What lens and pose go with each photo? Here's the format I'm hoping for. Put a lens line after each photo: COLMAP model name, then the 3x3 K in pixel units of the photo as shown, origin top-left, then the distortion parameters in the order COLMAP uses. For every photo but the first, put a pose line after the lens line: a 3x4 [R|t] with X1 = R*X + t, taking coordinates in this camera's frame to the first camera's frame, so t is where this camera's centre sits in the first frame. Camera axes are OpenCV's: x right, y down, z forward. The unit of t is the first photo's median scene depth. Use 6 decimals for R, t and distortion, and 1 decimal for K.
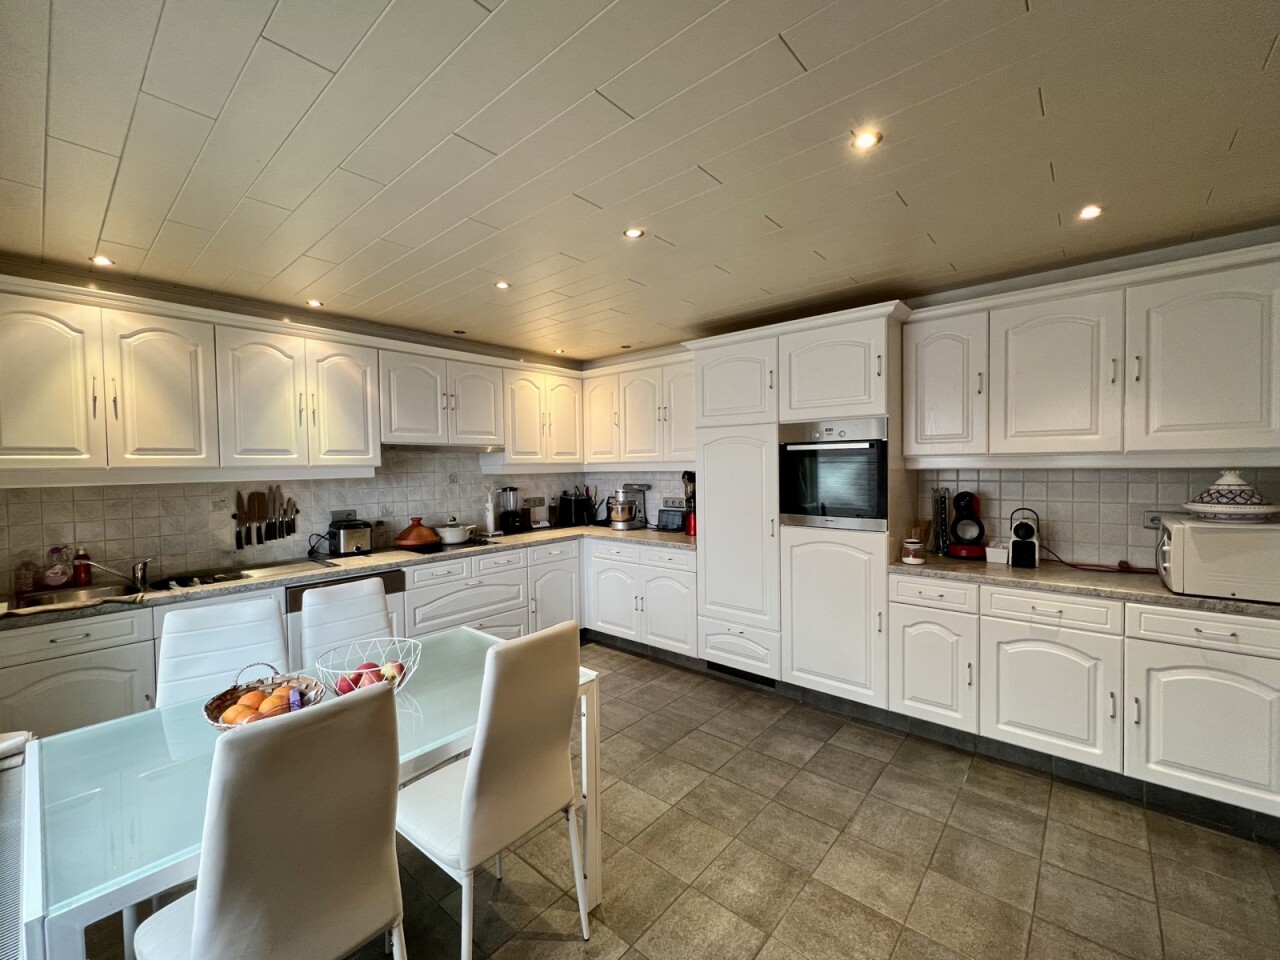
lens RADIAL K [[526.2, 0, 638.1], [0, 526.2, 475.7], [0, 0, 1]] dist [0.005102, 0.000407]
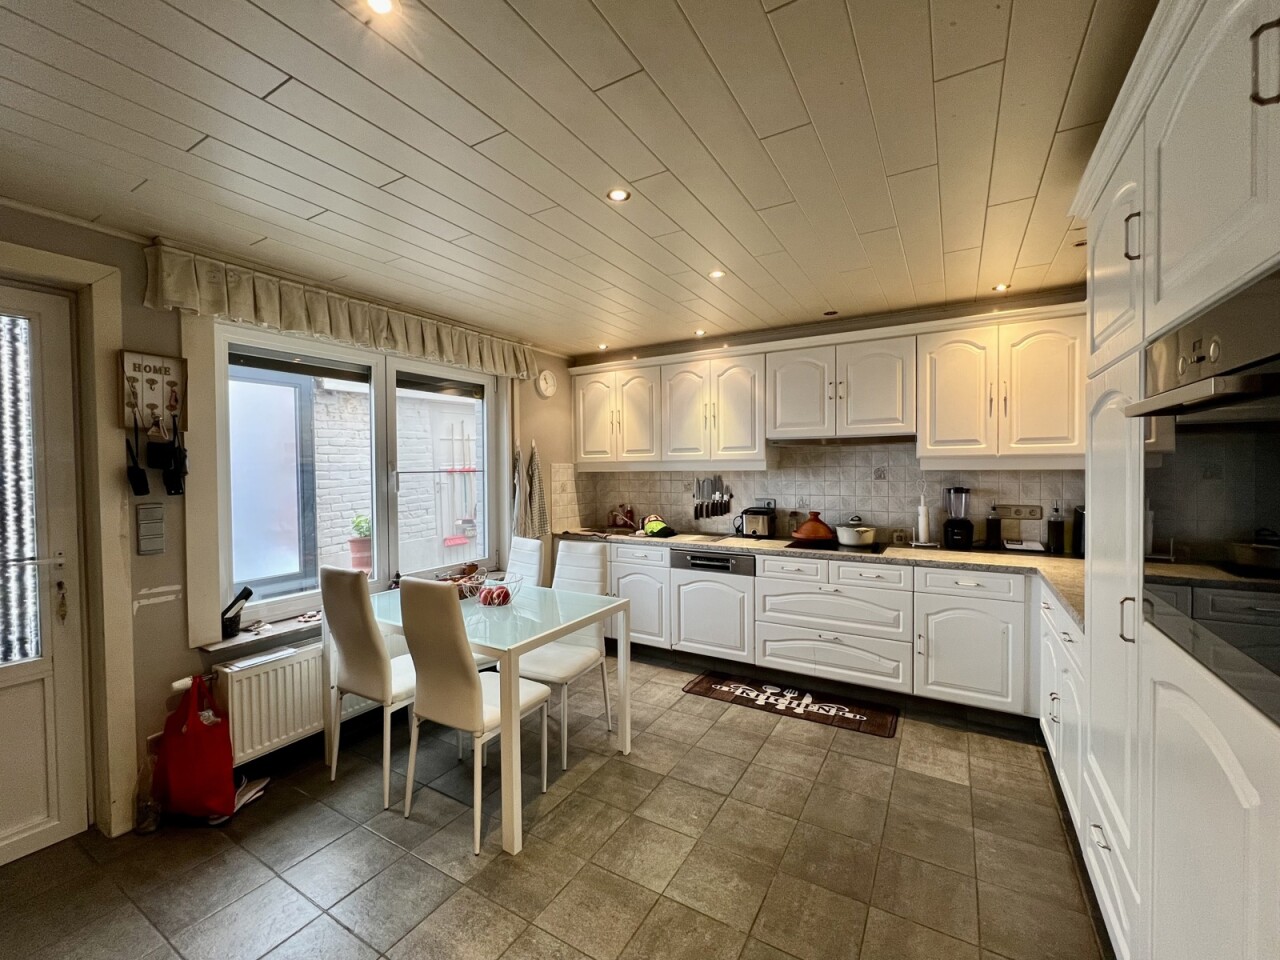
lens RADIAL K [[526.2, 0, 638.0], [0, 526.2, 479.6], [0, 0, 1]] dist [0.005102, 0.000407]
pose [[0.193154, 0.042348, -0.980254, 0.525815], [-0.010995, 0.999099, 0.040996, -0.019974], [0.981107, 0.002859, 0.193446, 0.523904]]
